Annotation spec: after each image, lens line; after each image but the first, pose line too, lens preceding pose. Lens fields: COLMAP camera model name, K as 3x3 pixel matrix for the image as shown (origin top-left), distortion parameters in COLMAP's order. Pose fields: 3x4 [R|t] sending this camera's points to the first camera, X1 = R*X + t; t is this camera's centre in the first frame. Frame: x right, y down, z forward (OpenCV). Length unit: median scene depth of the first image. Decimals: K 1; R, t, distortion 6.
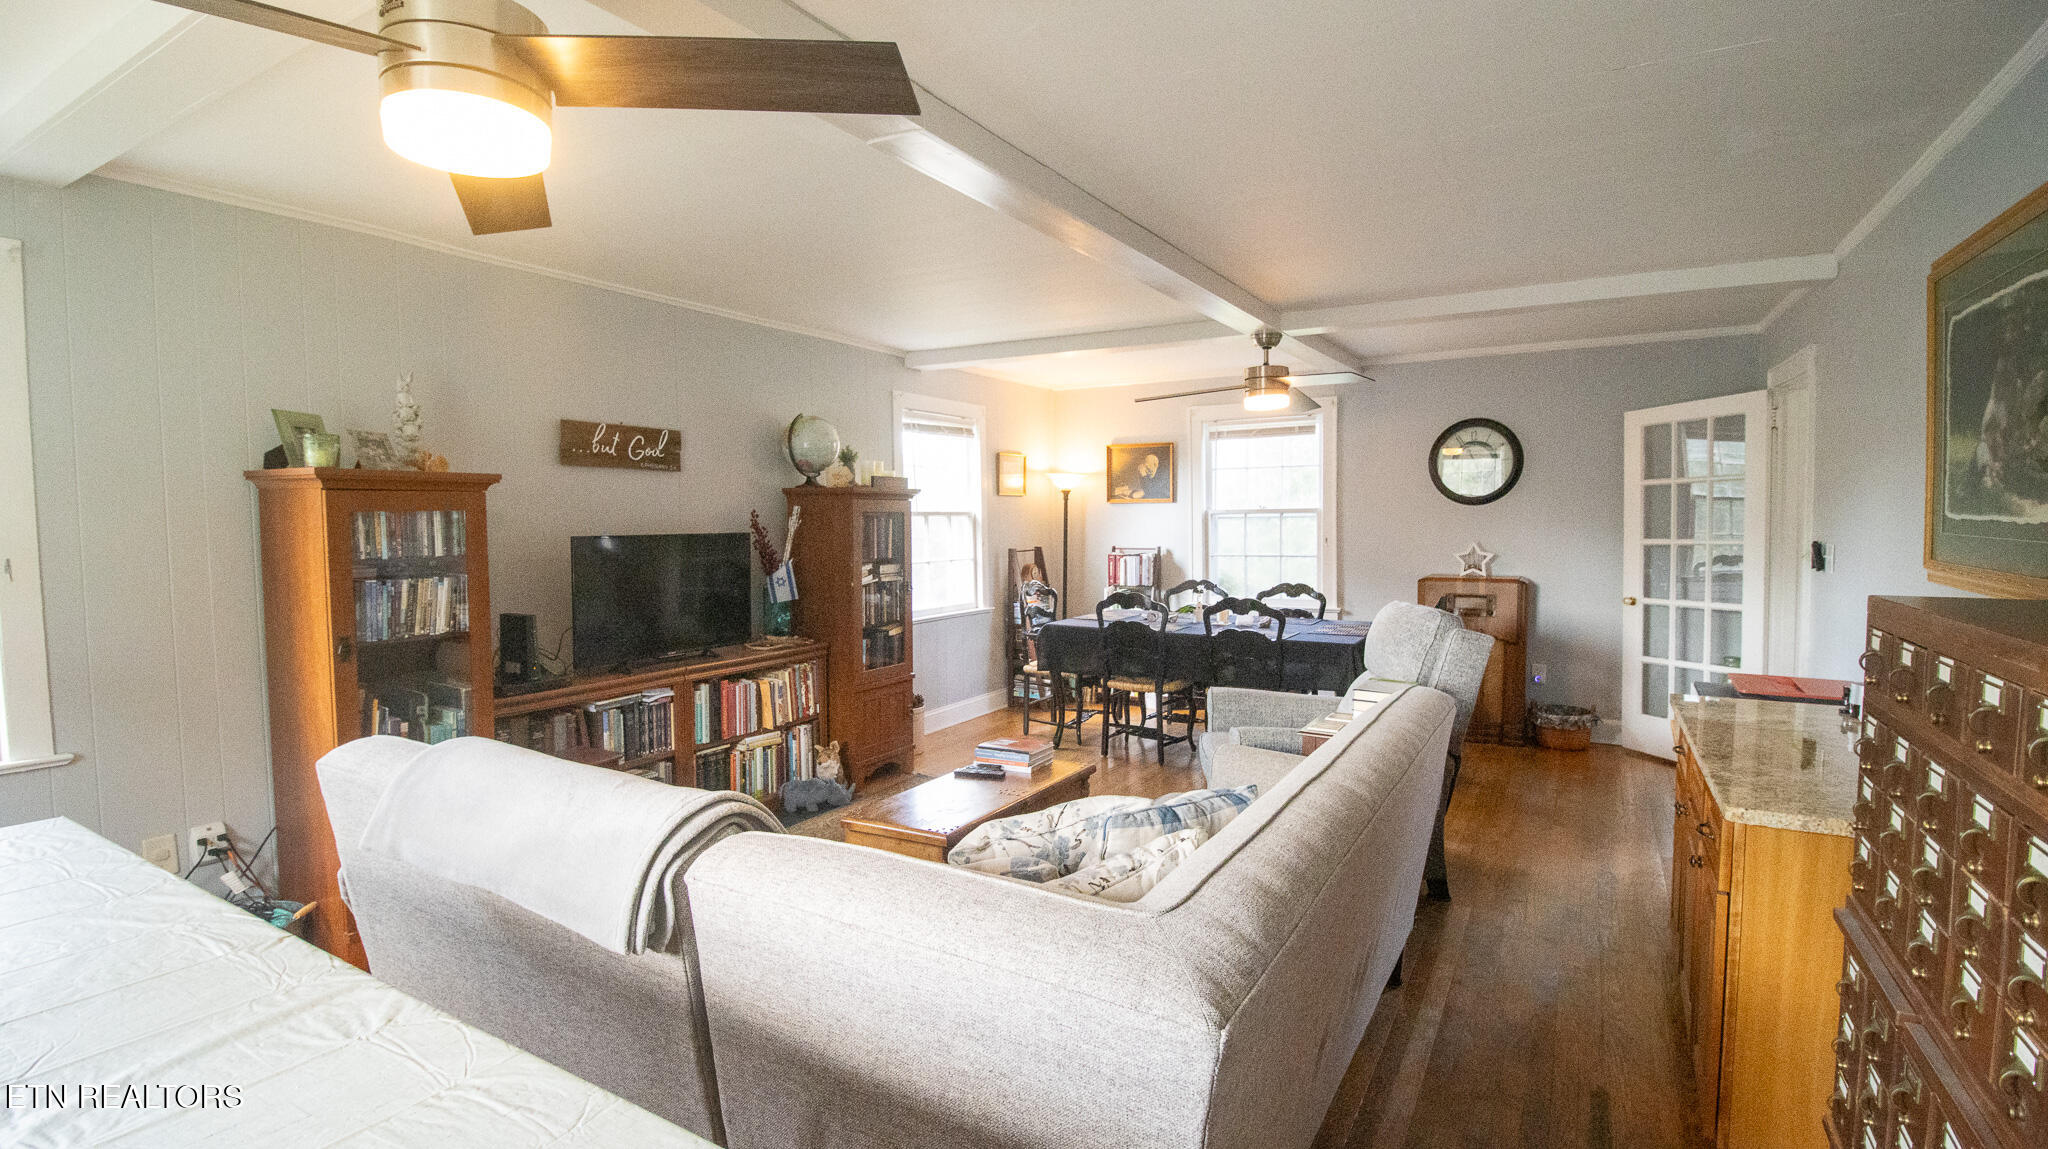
lens RADIAL K [[954.6, 0, 1017.6], [0, 954.6, 572.3], [0, 0, 1]] dist [-0.000186, -0.012252]
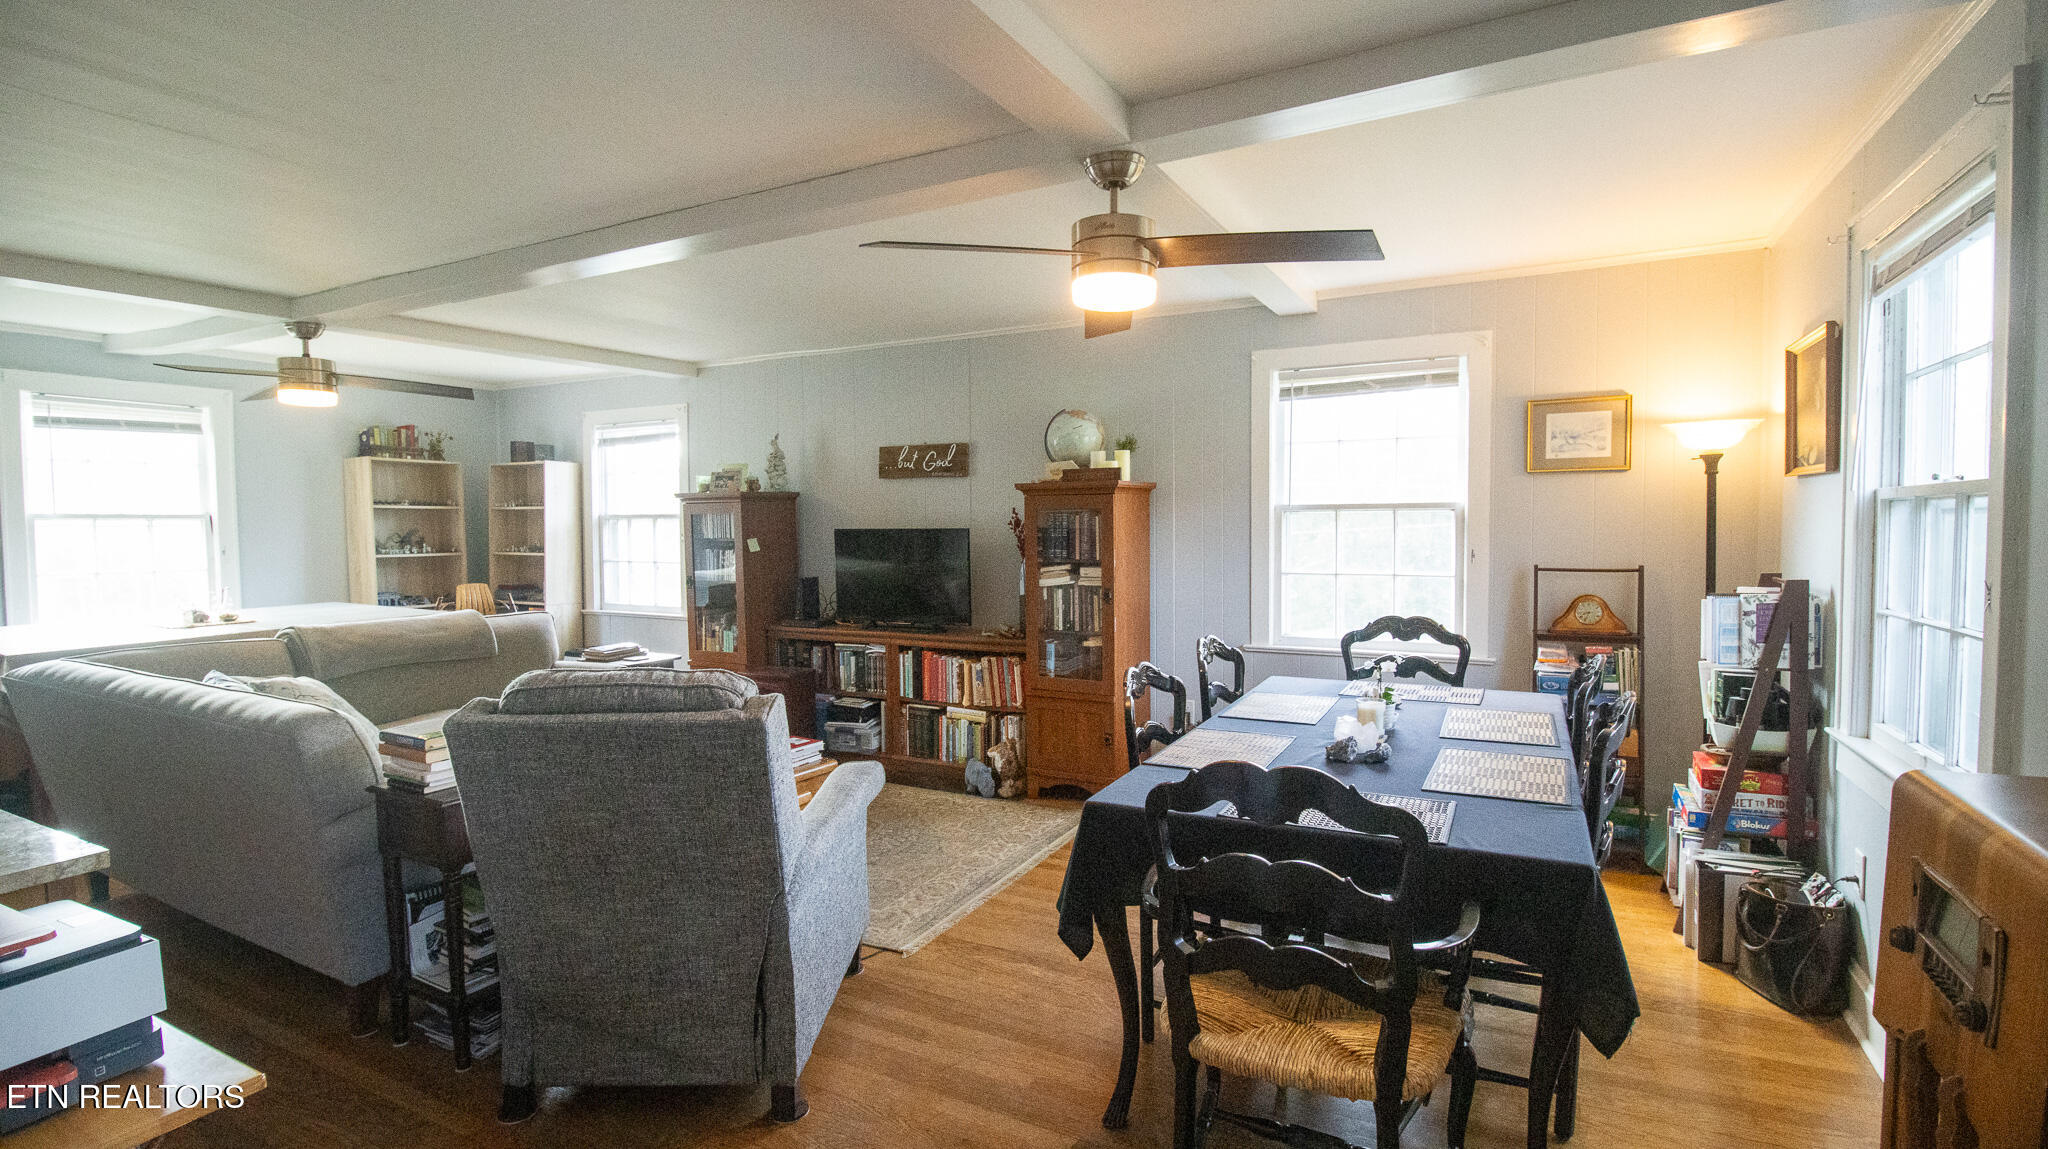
lens RADIAL K [[954.6, 0, 1017.6], [0, 954.6, 572.3], [0, 0, 1]] dist [-0.000186, -0.012252]
pose [[0.056503, 0.071531, -0.995837, 0.882111], [-0.041291, 0.996744, 0.069253, -0.073926], [0.997548, 0.037206, 0.059272, 1.030192]]
